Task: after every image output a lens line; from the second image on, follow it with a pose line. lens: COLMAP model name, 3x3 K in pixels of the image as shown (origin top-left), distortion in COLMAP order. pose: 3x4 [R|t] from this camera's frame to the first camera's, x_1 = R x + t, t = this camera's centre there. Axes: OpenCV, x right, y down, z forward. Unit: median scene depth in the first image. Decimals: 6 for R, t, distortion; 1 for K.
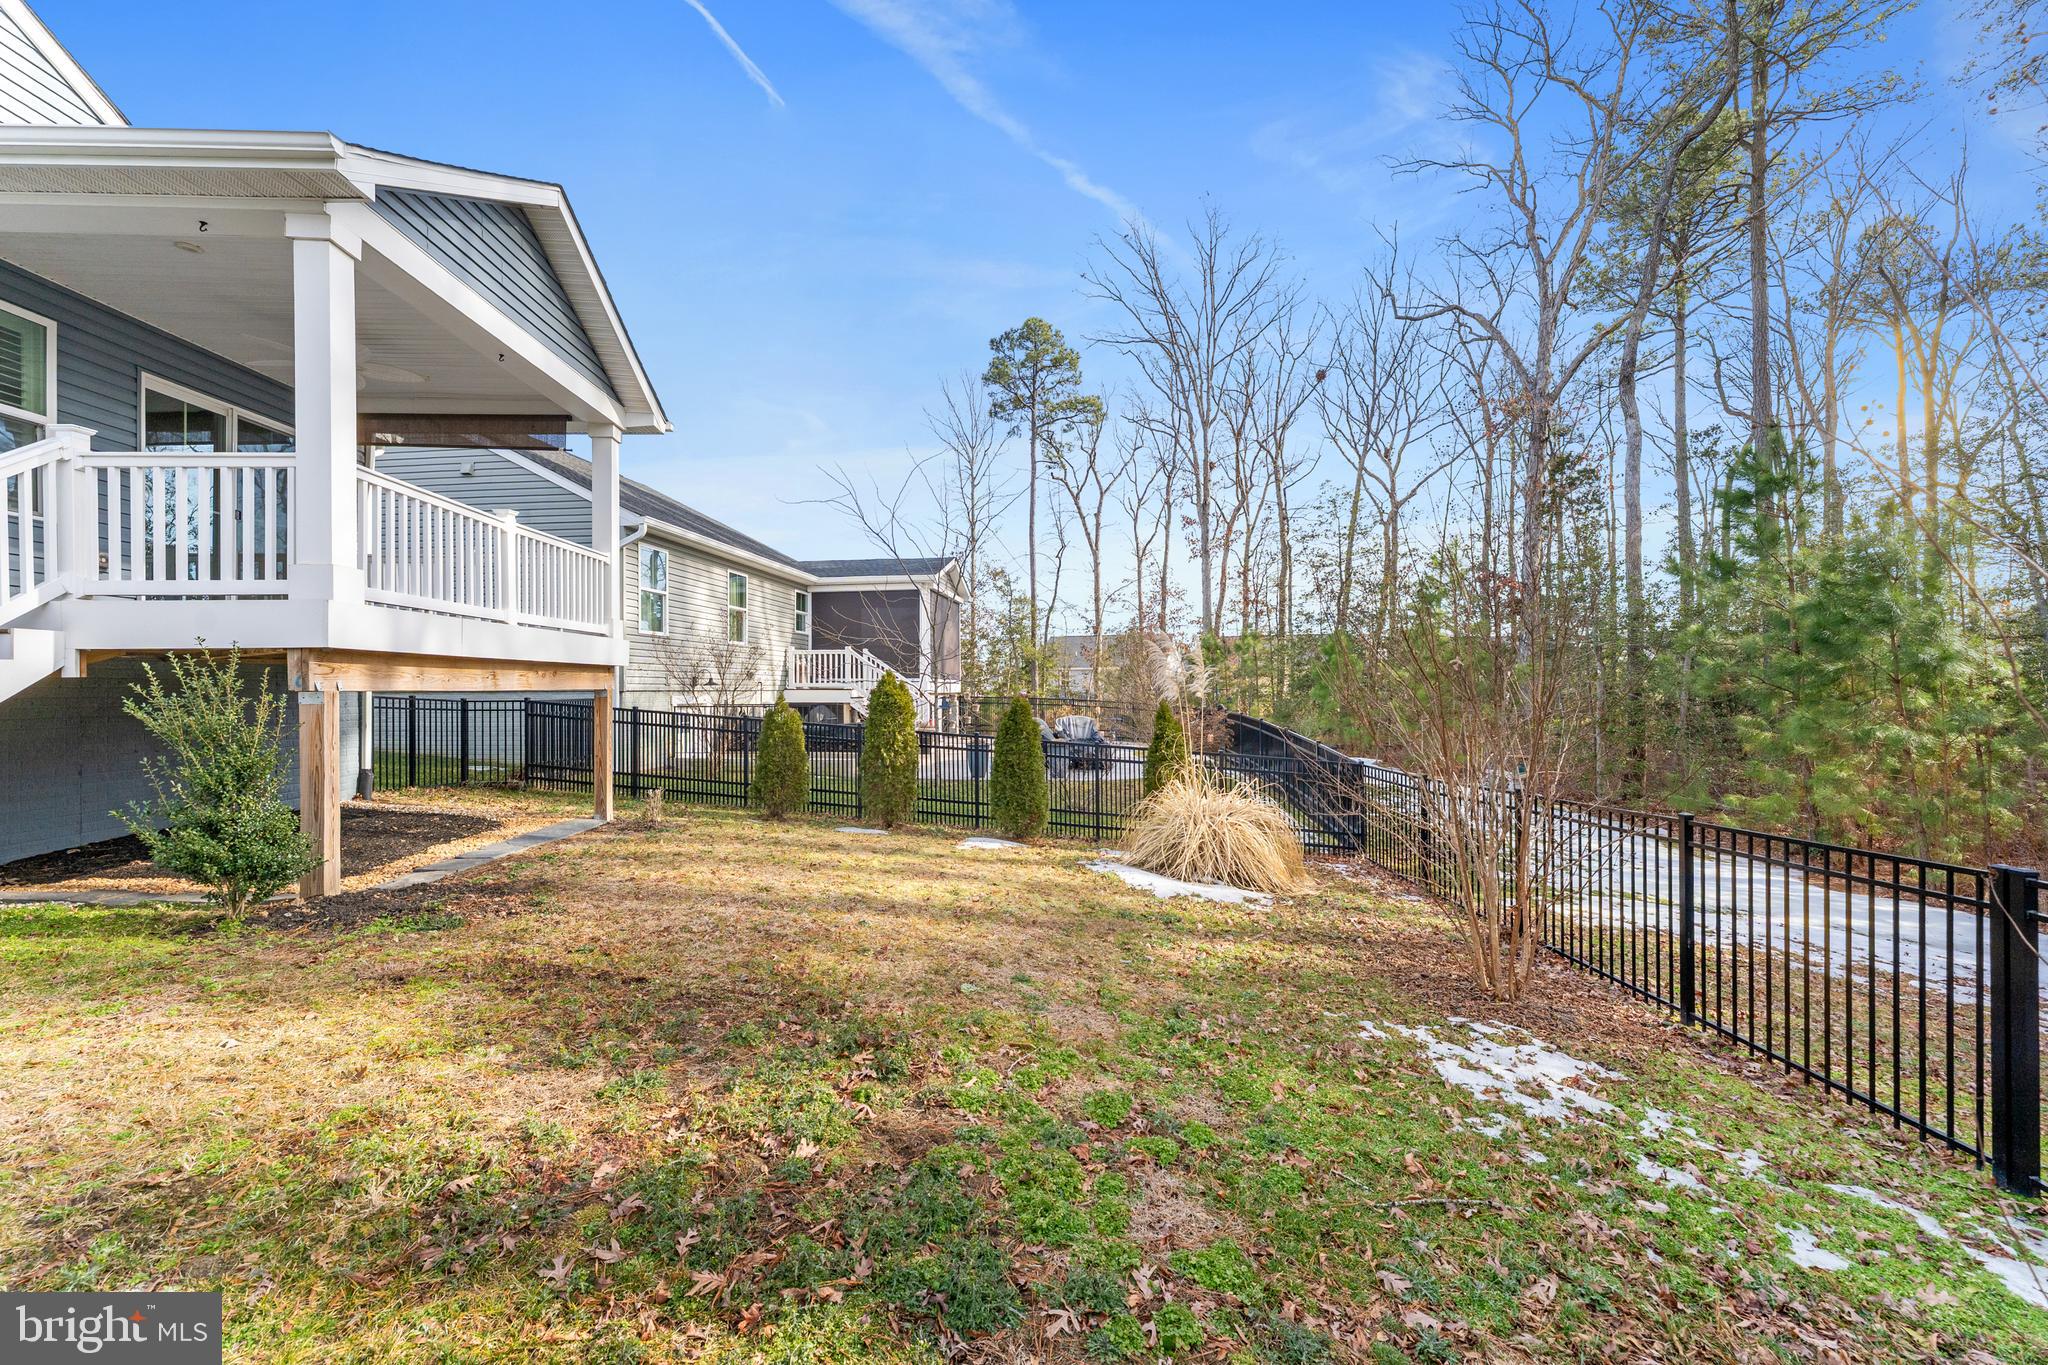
lens RADIAL K [[838.7, 0, 1014.1], [0, 838.7, 684.4], [0, 0, 1]] dist [-0.006883, 0.001863]
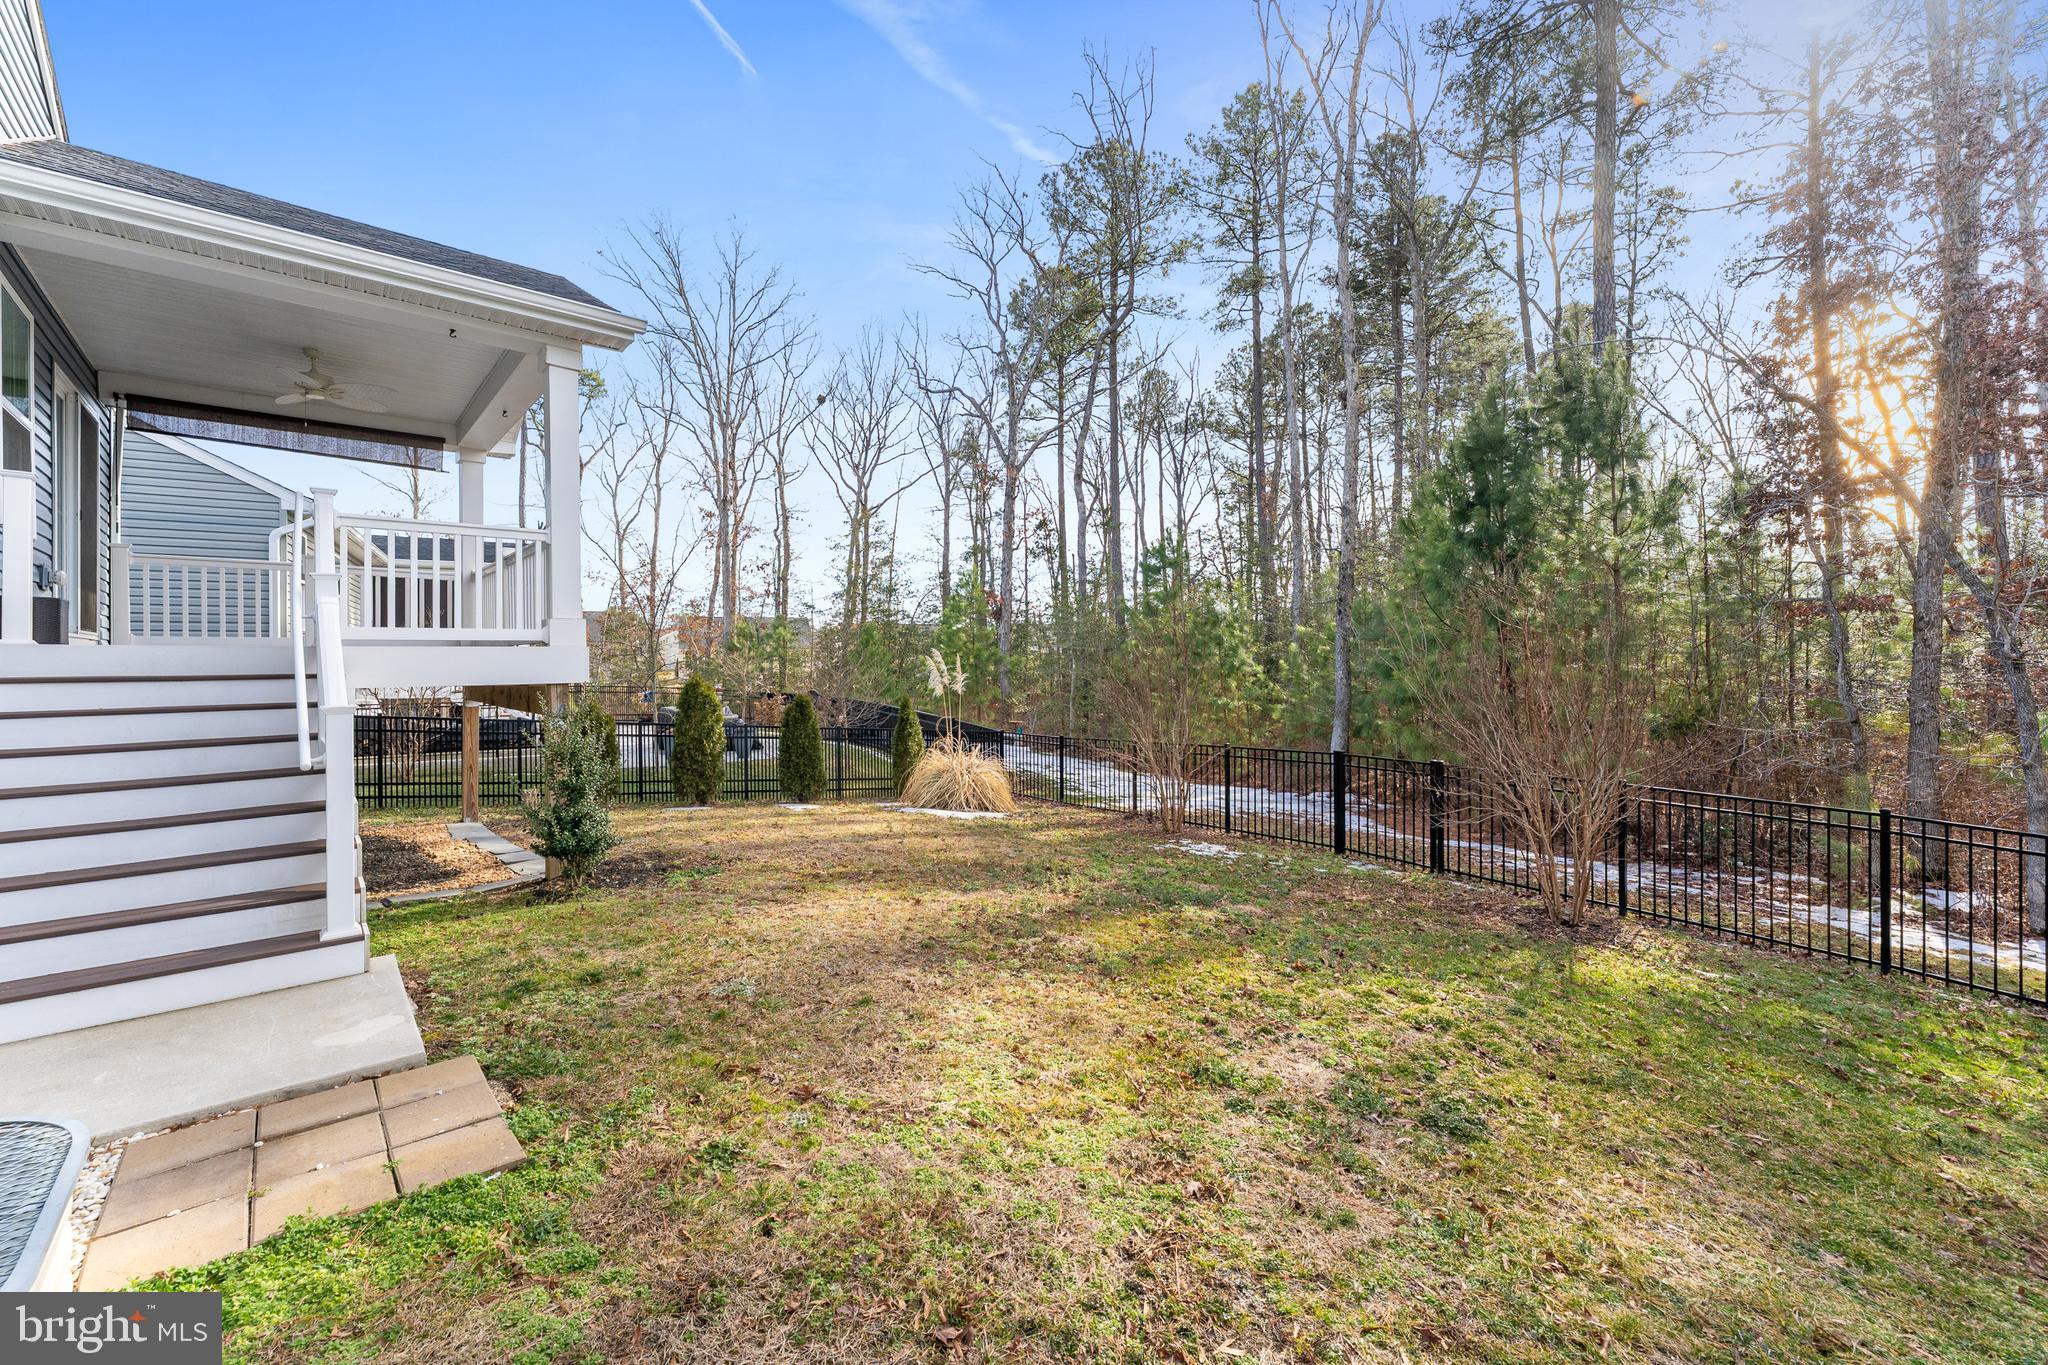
lens RADIAL K [[838.7, 0, 1009.9], [0, 838.7, 644.7], [0, 0, 1]] dist [-0.006883, 0.001863]
pose [[0.783383, 0.011795, 0.621428, -0.695721], [-0.000327, 0.999828, -0.018565, -0.047929], [-0.621539, 0.014340, 0.783252, -0.286367]]
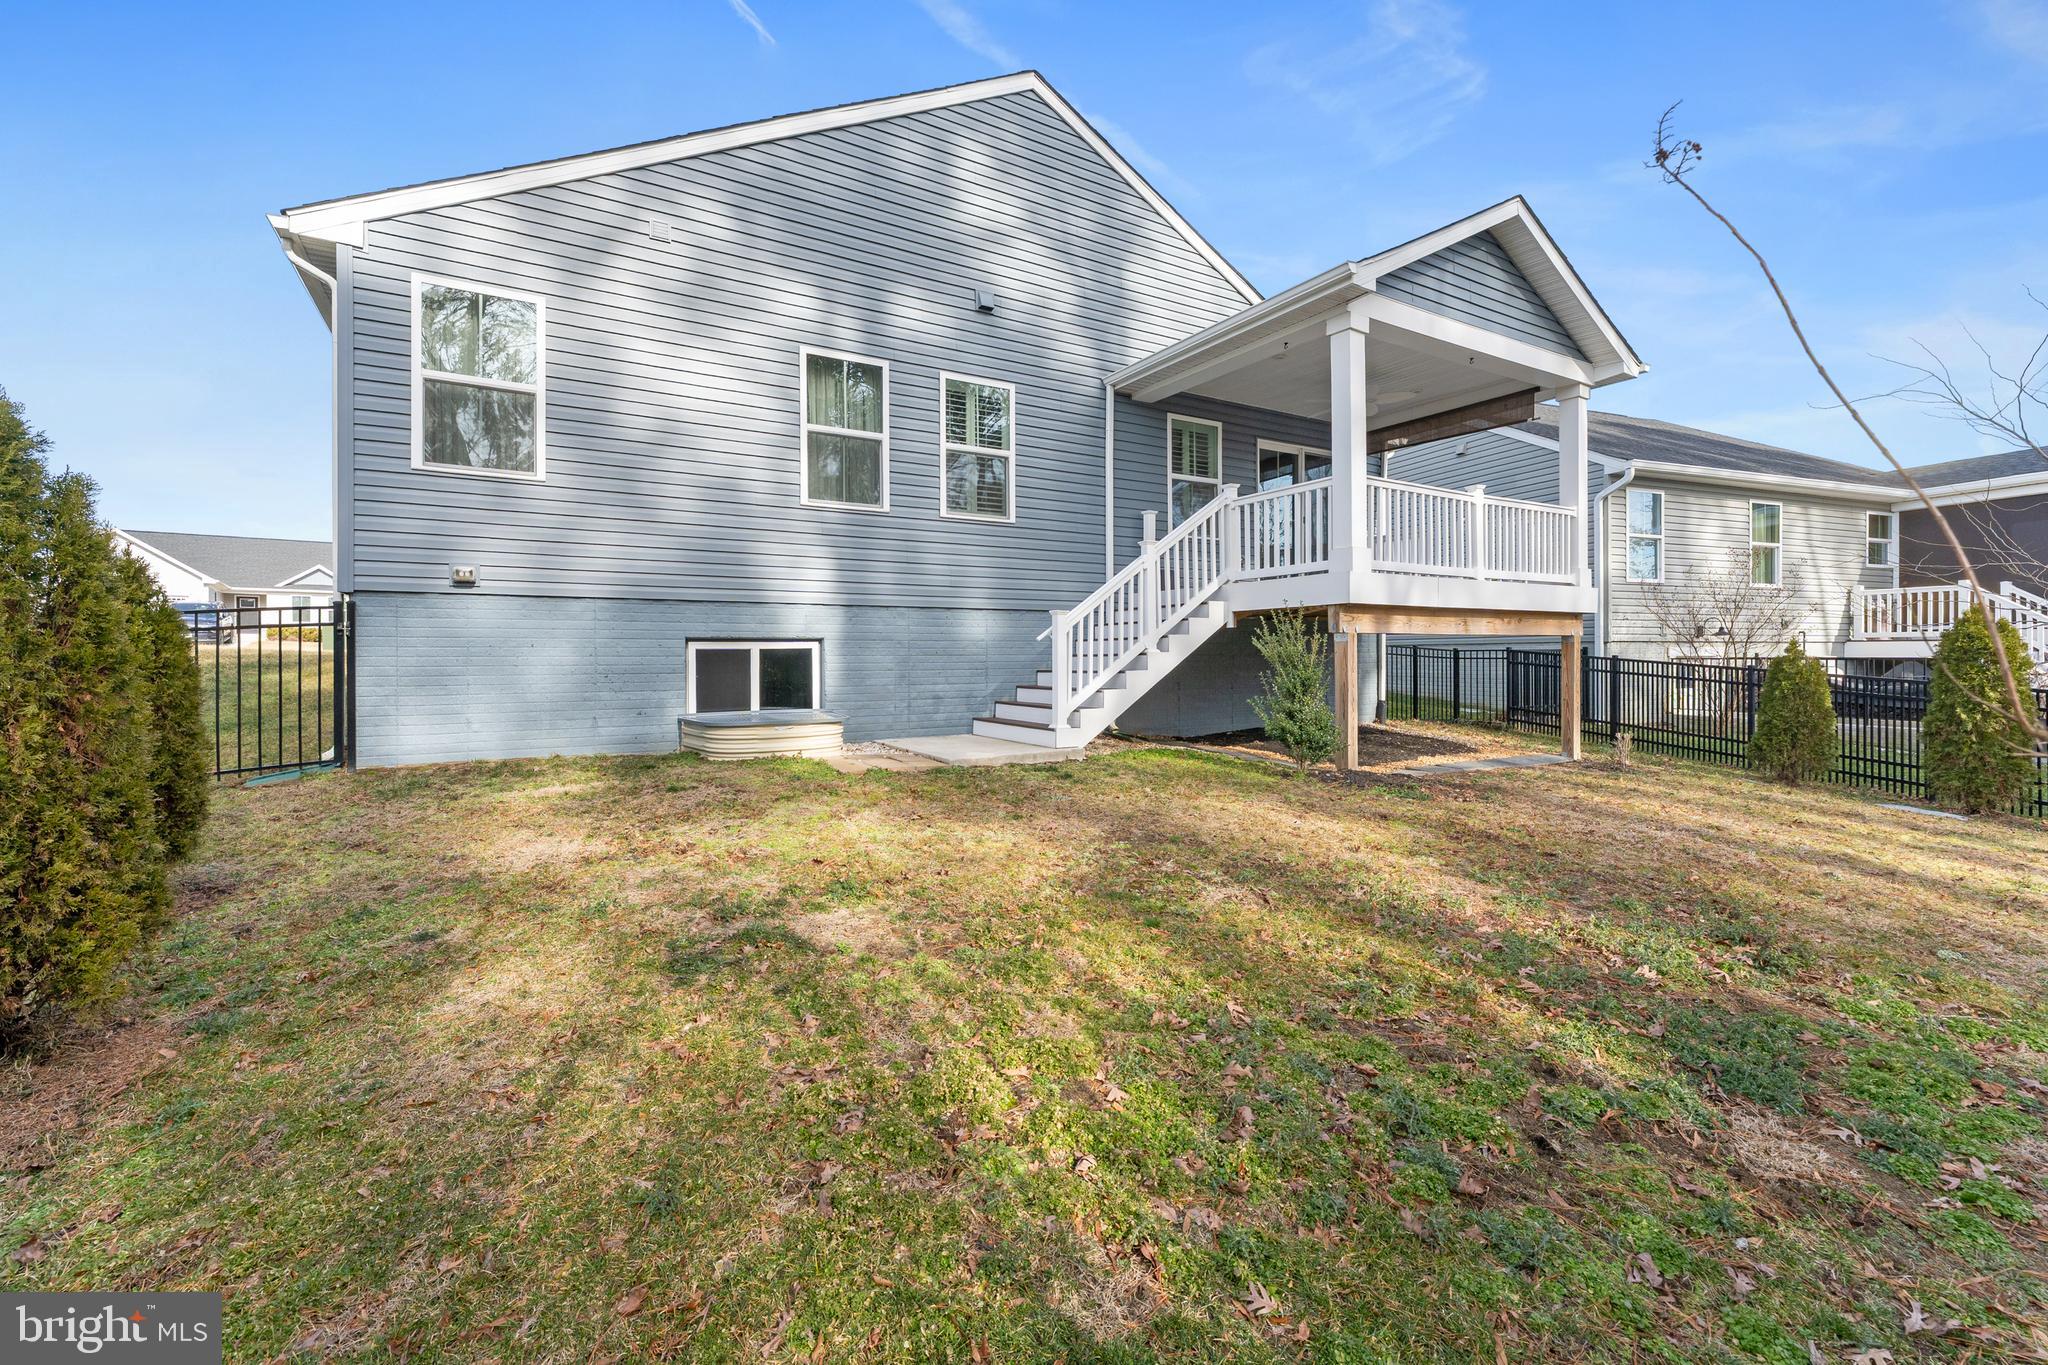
lens RADIAL K [[838.7, 0, 1019.2], [0, 838.7, 666.3], [0, 0, 1]] dist [-0.006883, 0.001863]
pose [[0.470013, 0.013861, -0.882551, 0.142075], [0.007986, 0.999769, 0.019955, 0.021647], [0.882623, -0.016427, 0.469794, -0.144202]]
